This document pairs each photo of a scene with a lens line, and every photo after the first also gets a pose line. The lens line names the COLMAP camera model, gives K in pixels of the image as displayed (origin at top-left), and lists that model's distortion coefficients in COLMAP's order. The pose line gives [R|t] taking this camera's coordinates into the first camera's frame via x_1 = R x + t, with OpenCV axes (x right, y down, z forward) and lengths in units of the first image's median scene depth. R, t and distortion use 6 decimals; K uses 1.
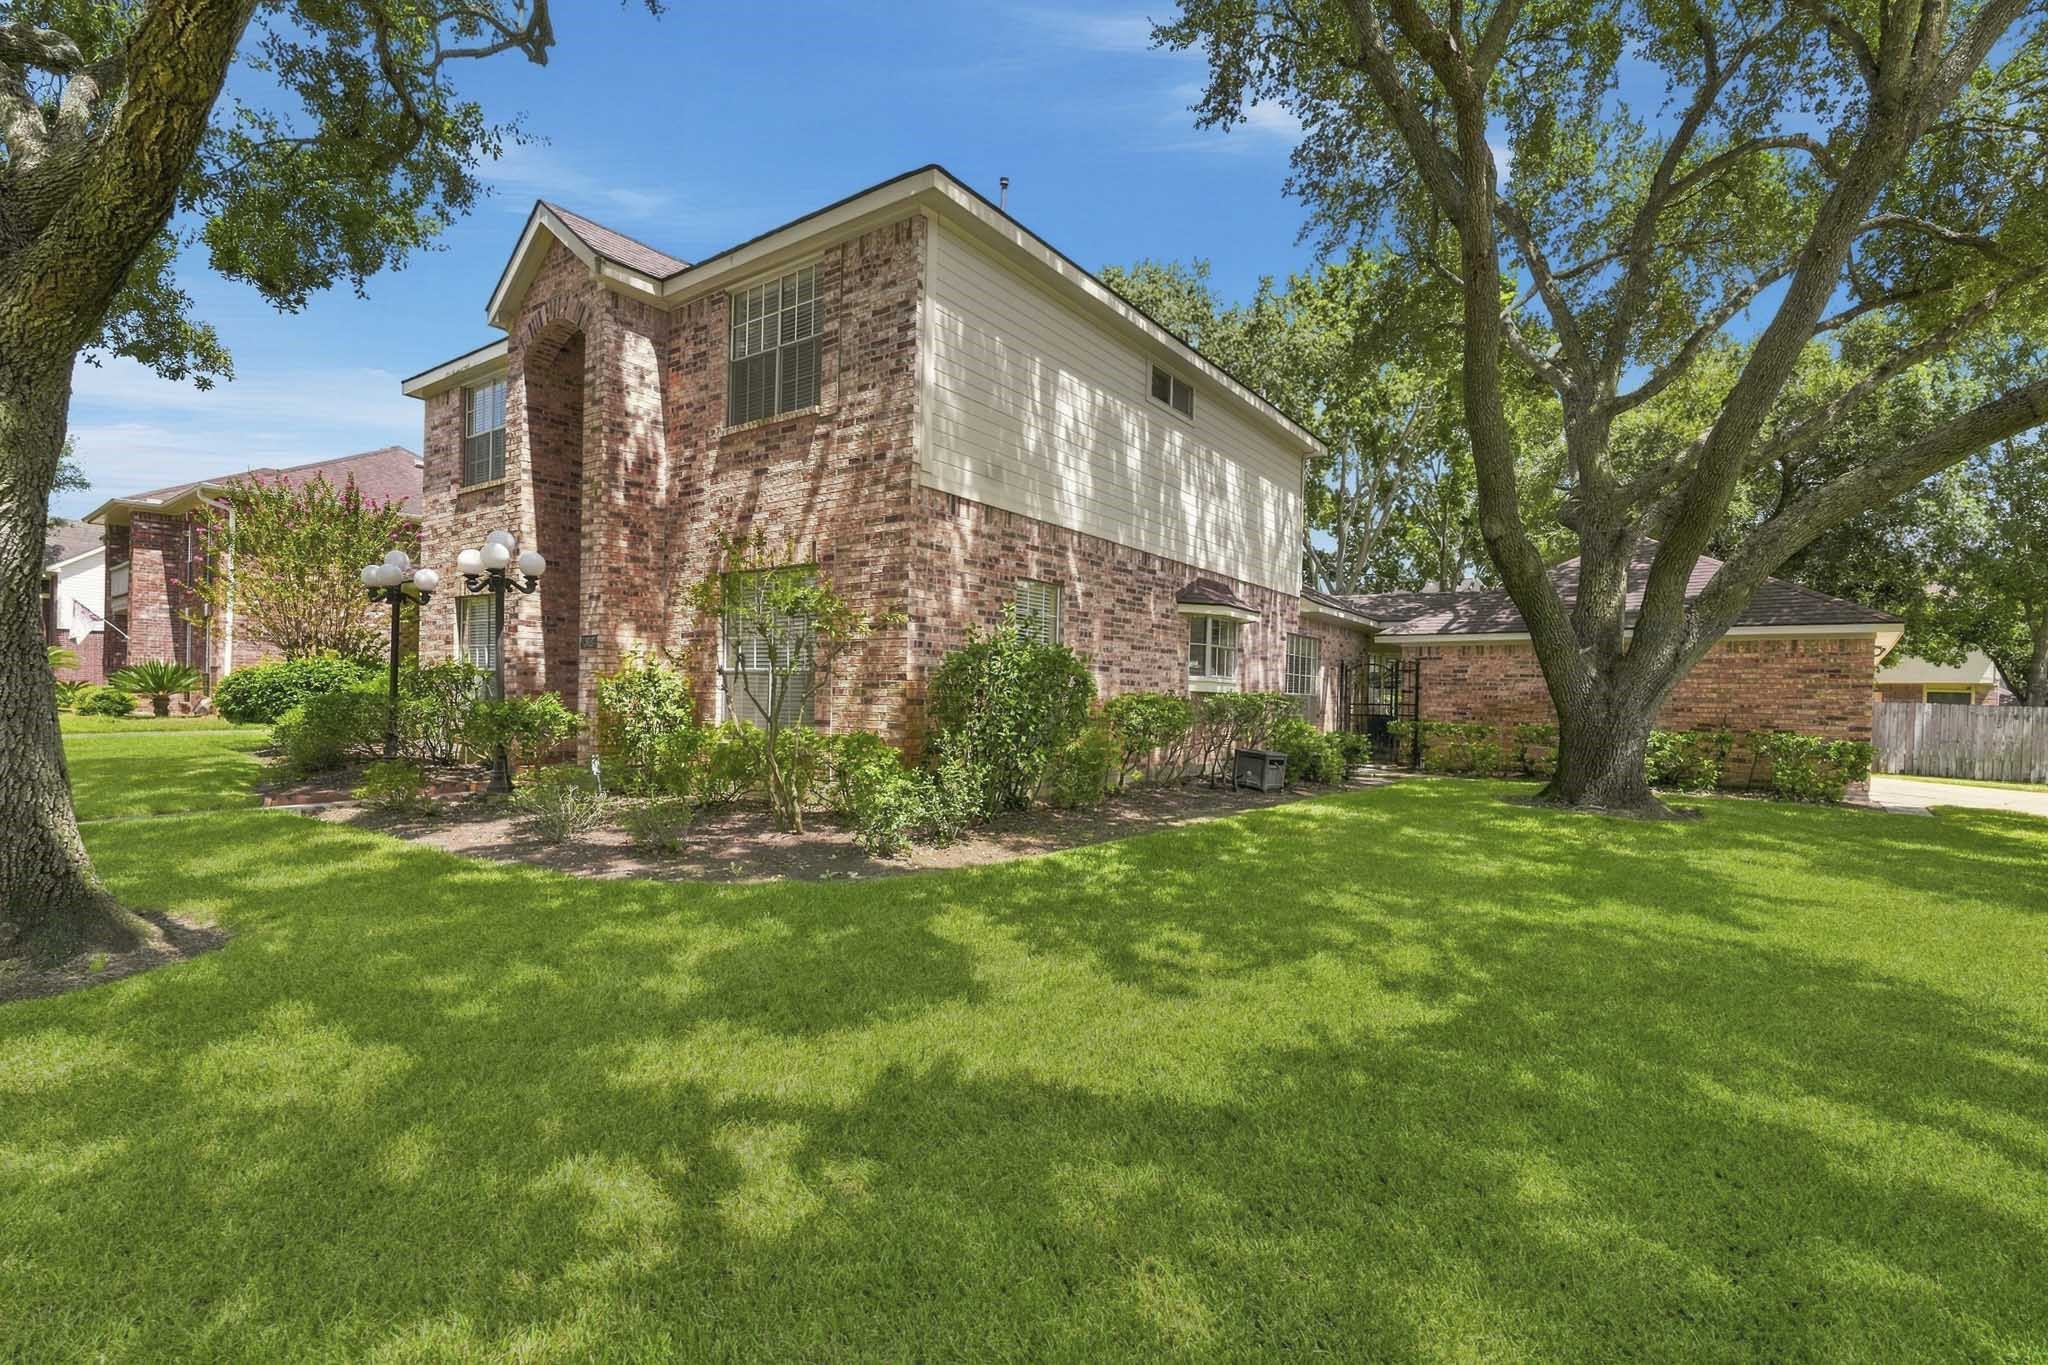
lens RADIAL K [[904.1, 0, 1027.8], [0, 904.1, 681.8], [0, 0, 1]] dist [-0.002597, -0.000340]
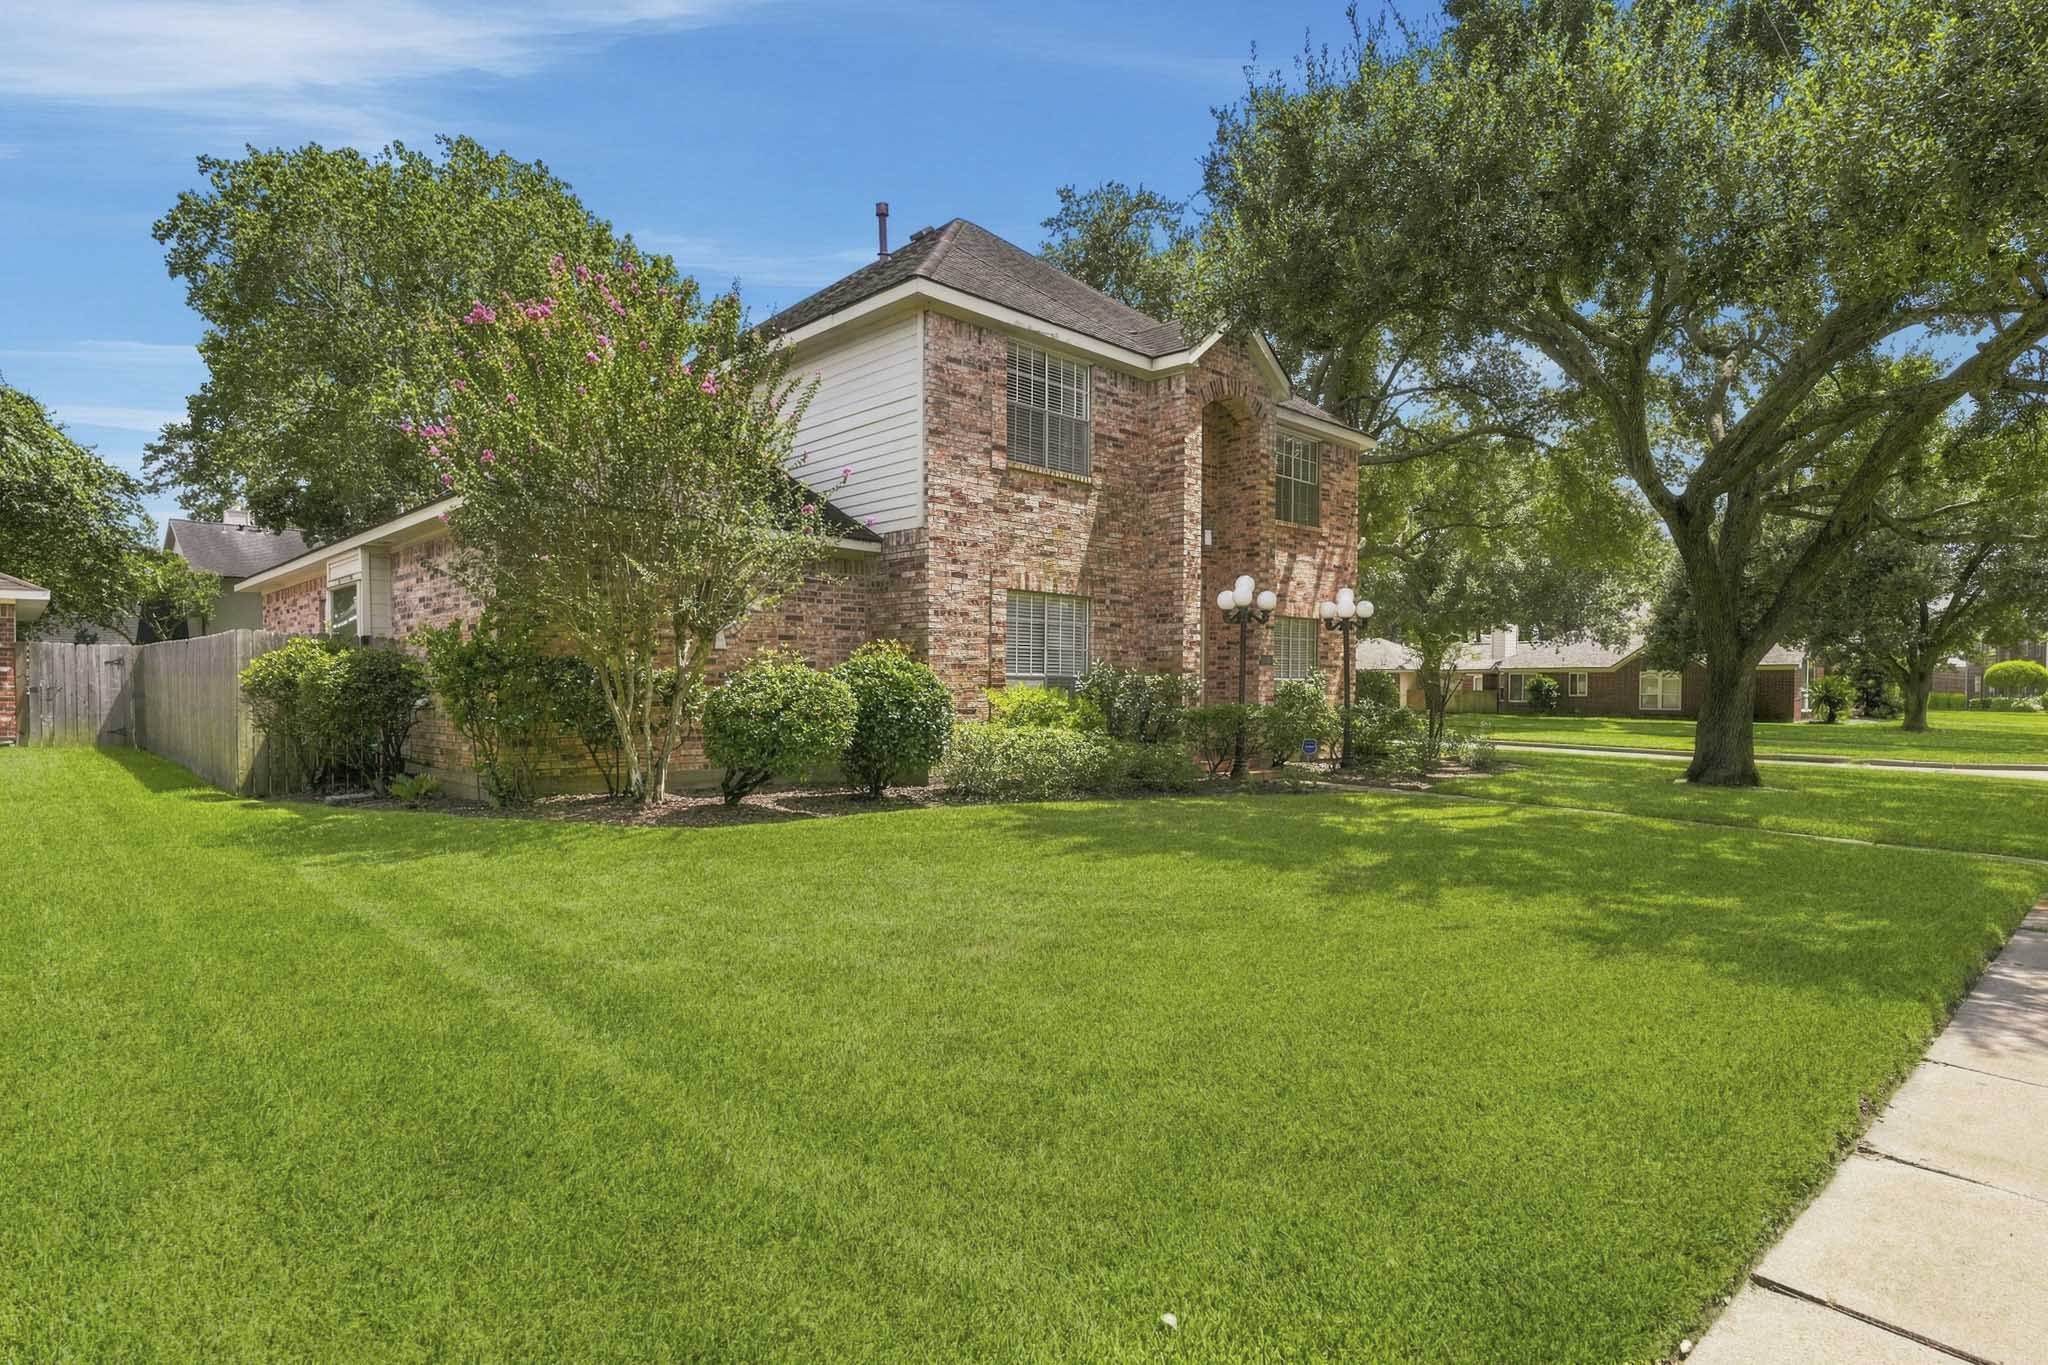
lens RADIAL K [[1041.5, 0, 1028.5], [0, 1041.5, 687.5], [0, 0, 1]] dist [0.002686, 0.000813]
pose [[0.202311, -0.015622, 0.979197, -2.312656], [-0.016294, 0.999681, 0.019316, -0.028811], [-0.979186, -0.019863, 0.201992, 1.135478]]
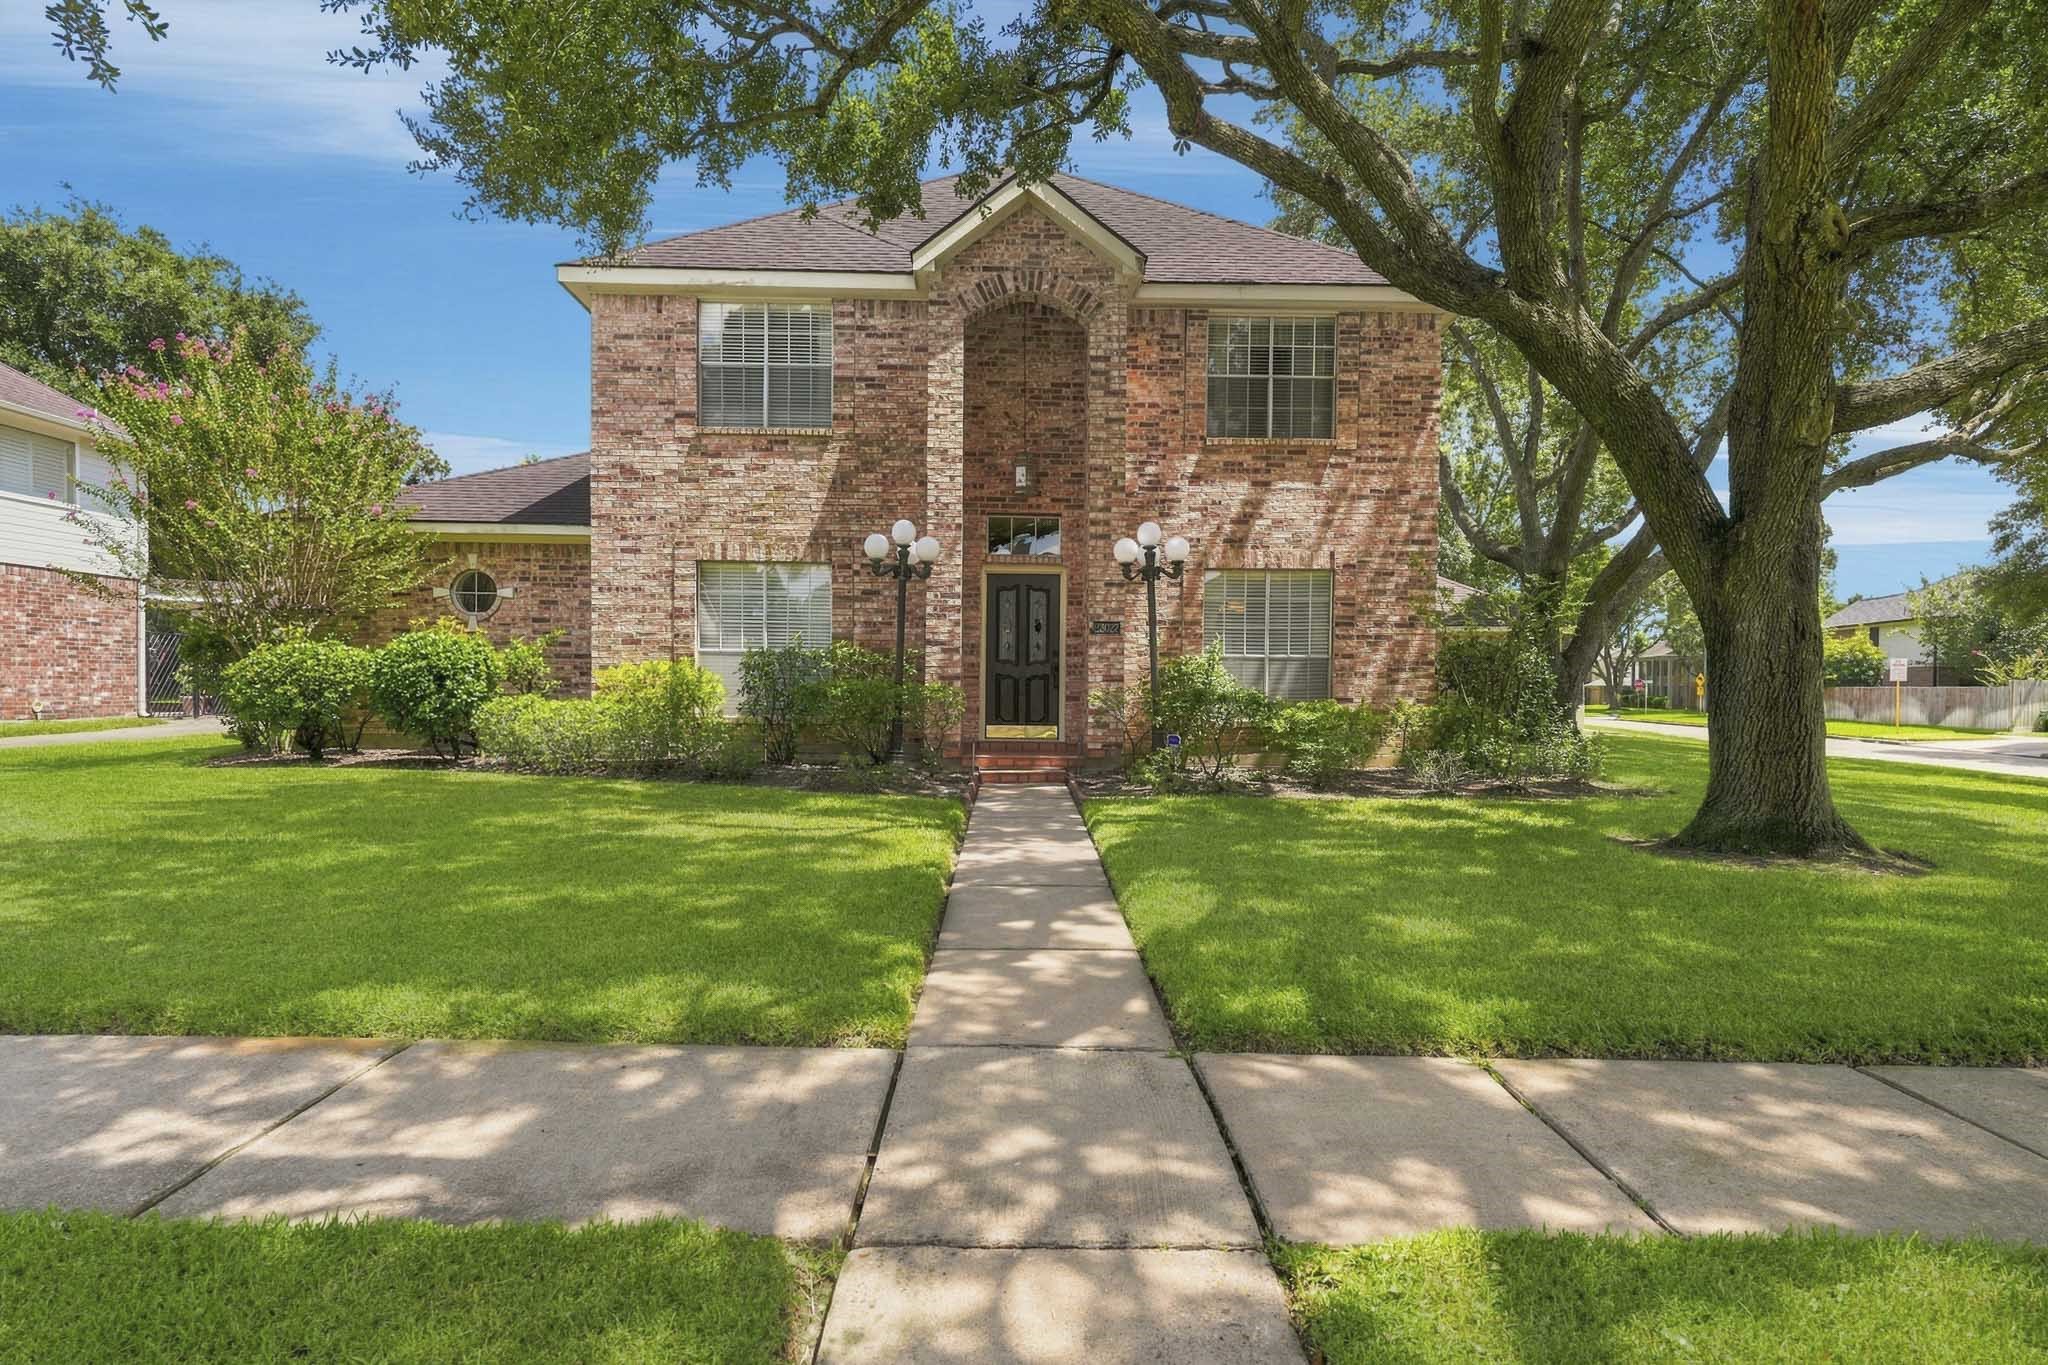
lens RADIAL K [[1041.5, 0, 1024.3], [0, 1041.5, 687.7], [0, 0, 1]] dist [0.002686, 0.000813]
pose [[0.809451, -0.007682, 0.587137, -1.387131], [-0.004121, 0.999815, 0.018762, 0.003187], [-0.587173, -0.017607, 0.809270, 0.106649]]
